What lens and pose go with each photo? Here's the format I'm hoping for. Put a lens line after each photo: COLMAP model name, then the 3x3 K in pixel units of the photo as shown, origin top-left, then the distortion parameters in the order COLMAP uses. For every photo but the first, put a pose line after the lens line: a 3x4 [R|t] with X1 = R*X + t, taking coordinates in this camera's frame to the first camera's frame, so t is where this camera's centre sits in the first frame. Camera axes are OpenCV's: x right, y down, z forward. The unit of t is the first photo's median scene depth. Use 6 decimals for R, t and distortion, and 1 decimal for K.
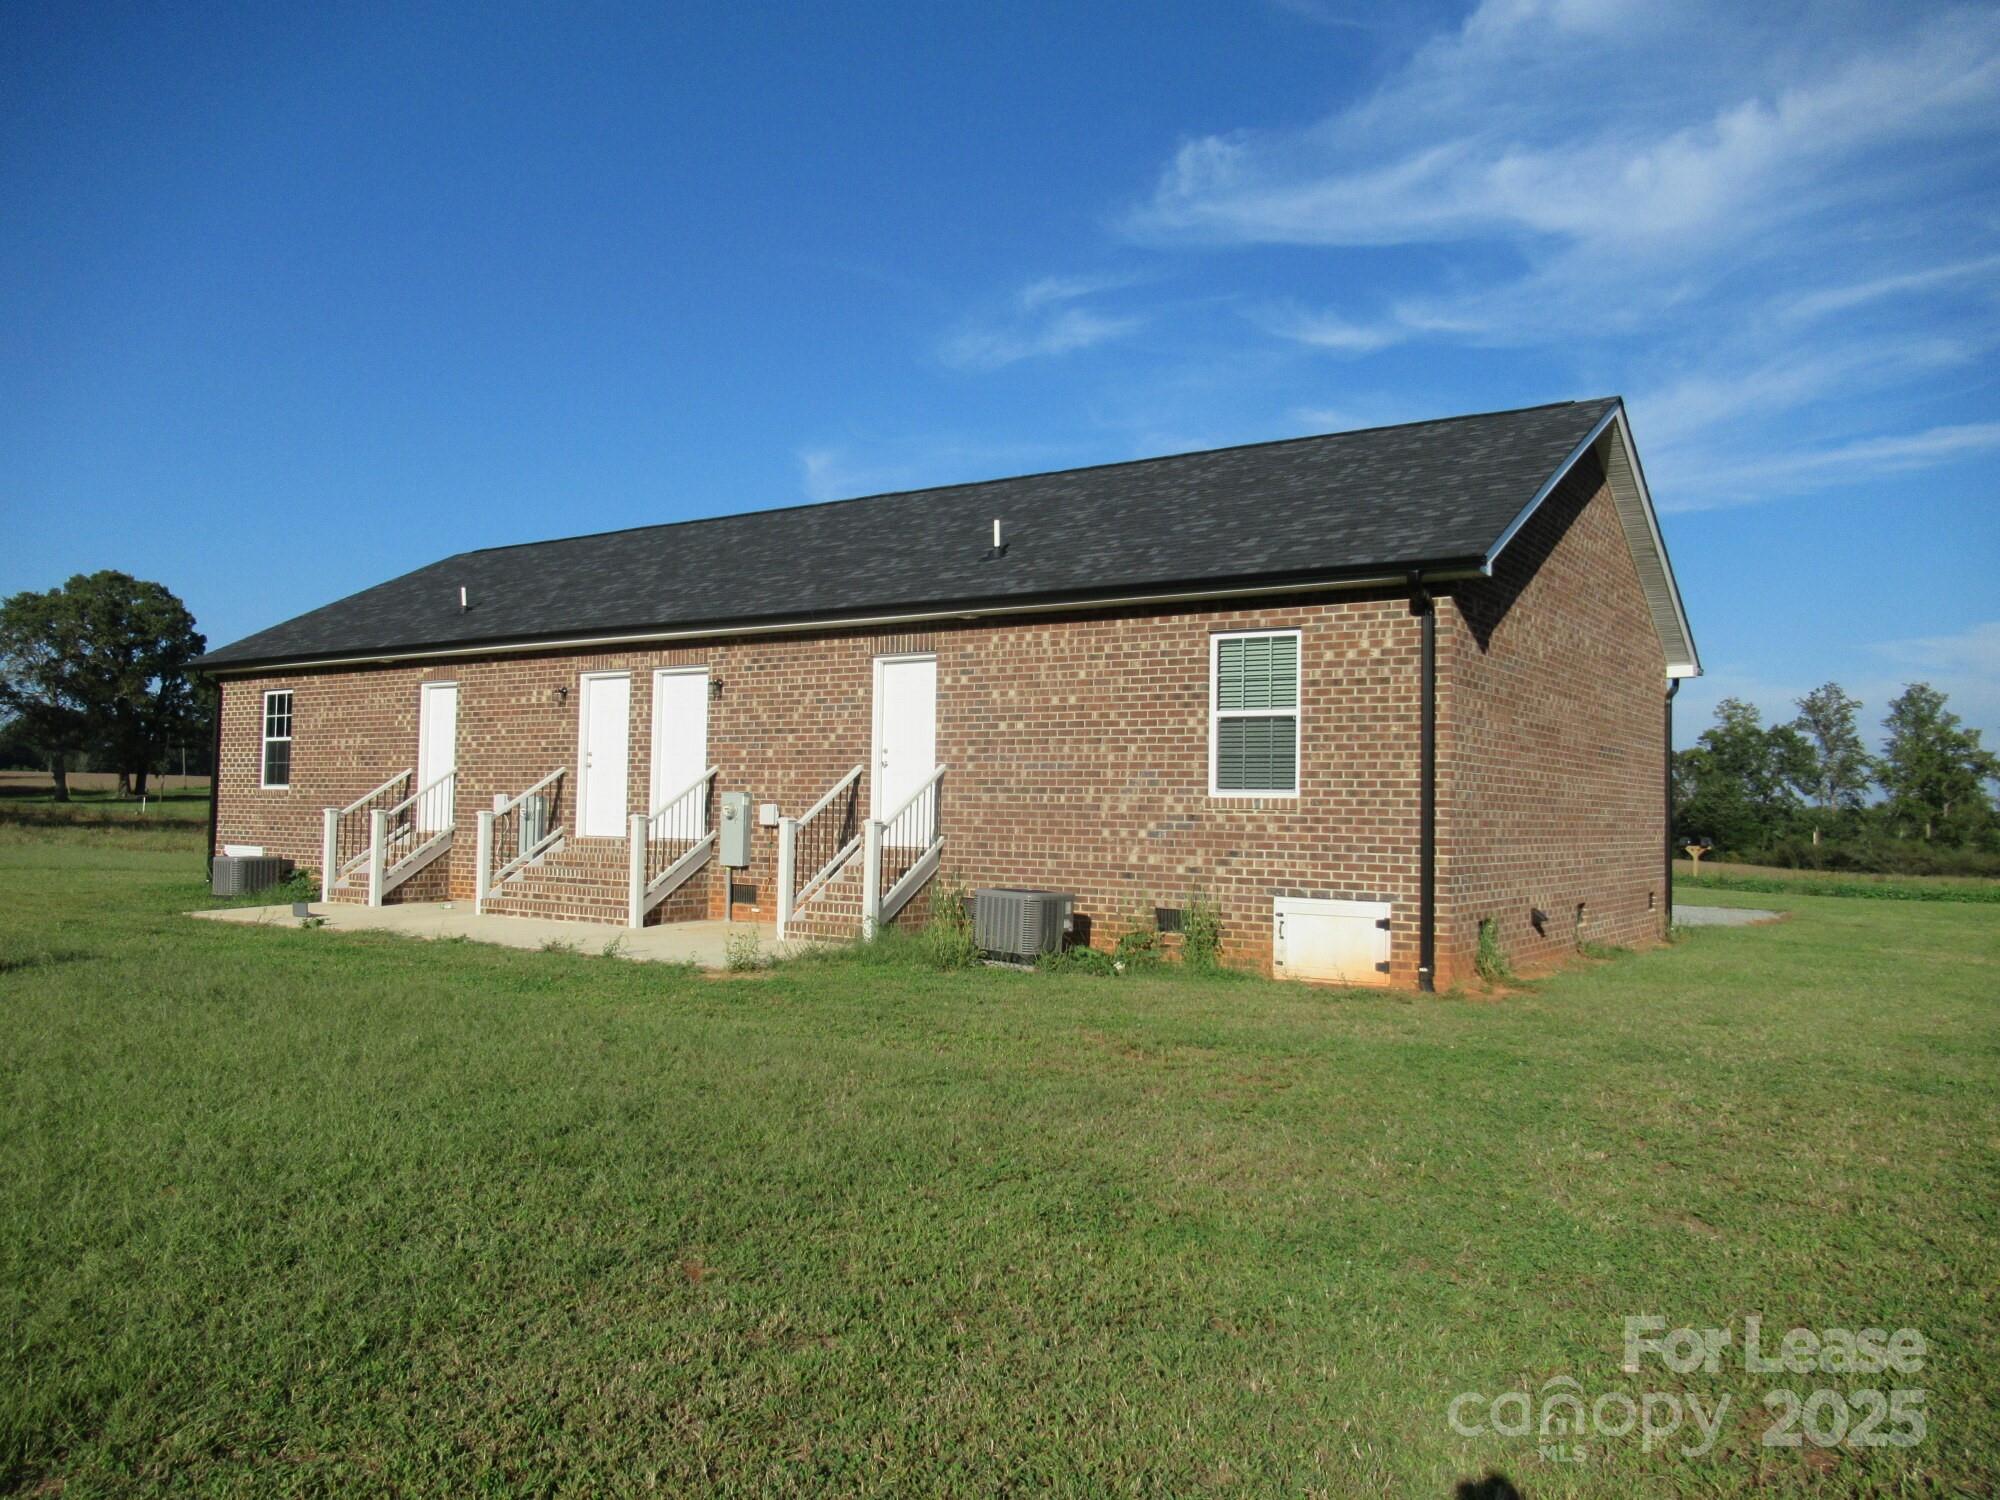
lens RADIAL K [[1501.8, 0, 1003.3], [0, 1501.8, 746.4], [0, 0, 1]] dist [-0.014636, -0.002367]
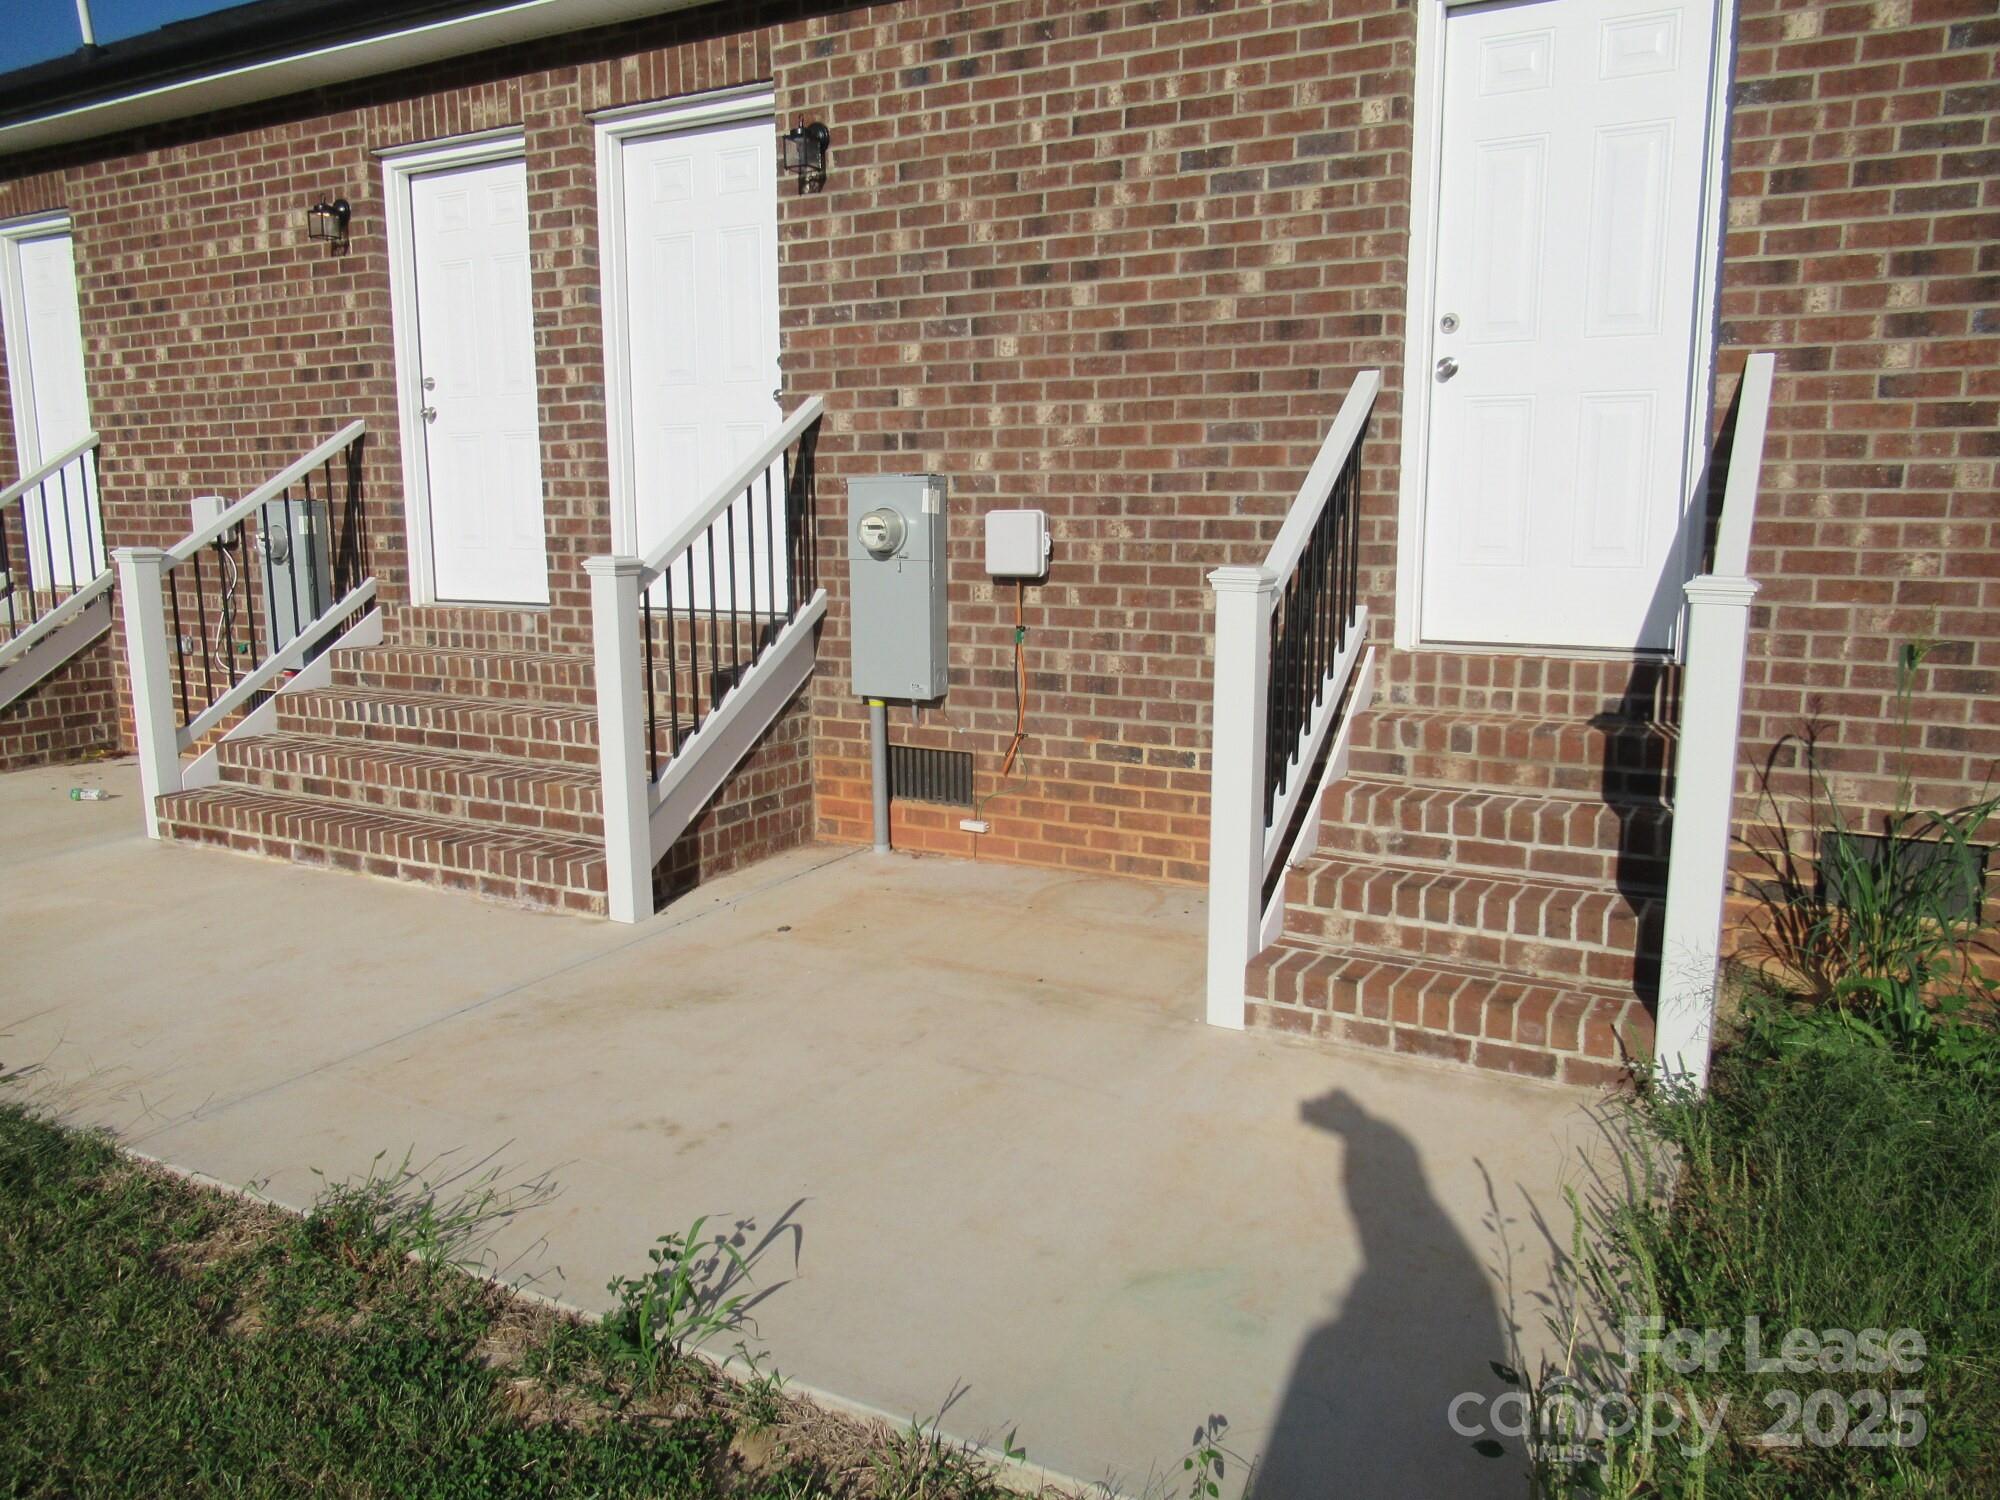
lens RADIAL K [[1501.8, 0, 997.8], [0, 1501.8, 756.8], [0, 0, 1]] dist [-0.014636, -0.002367]
pose [[0.995940, -0.036128, 0.082452, -0.182795], [0.017771, 0.976813, 0.213356, 0.020905], [-0.088248, -0.211025, 0.973489, 0.656386]]
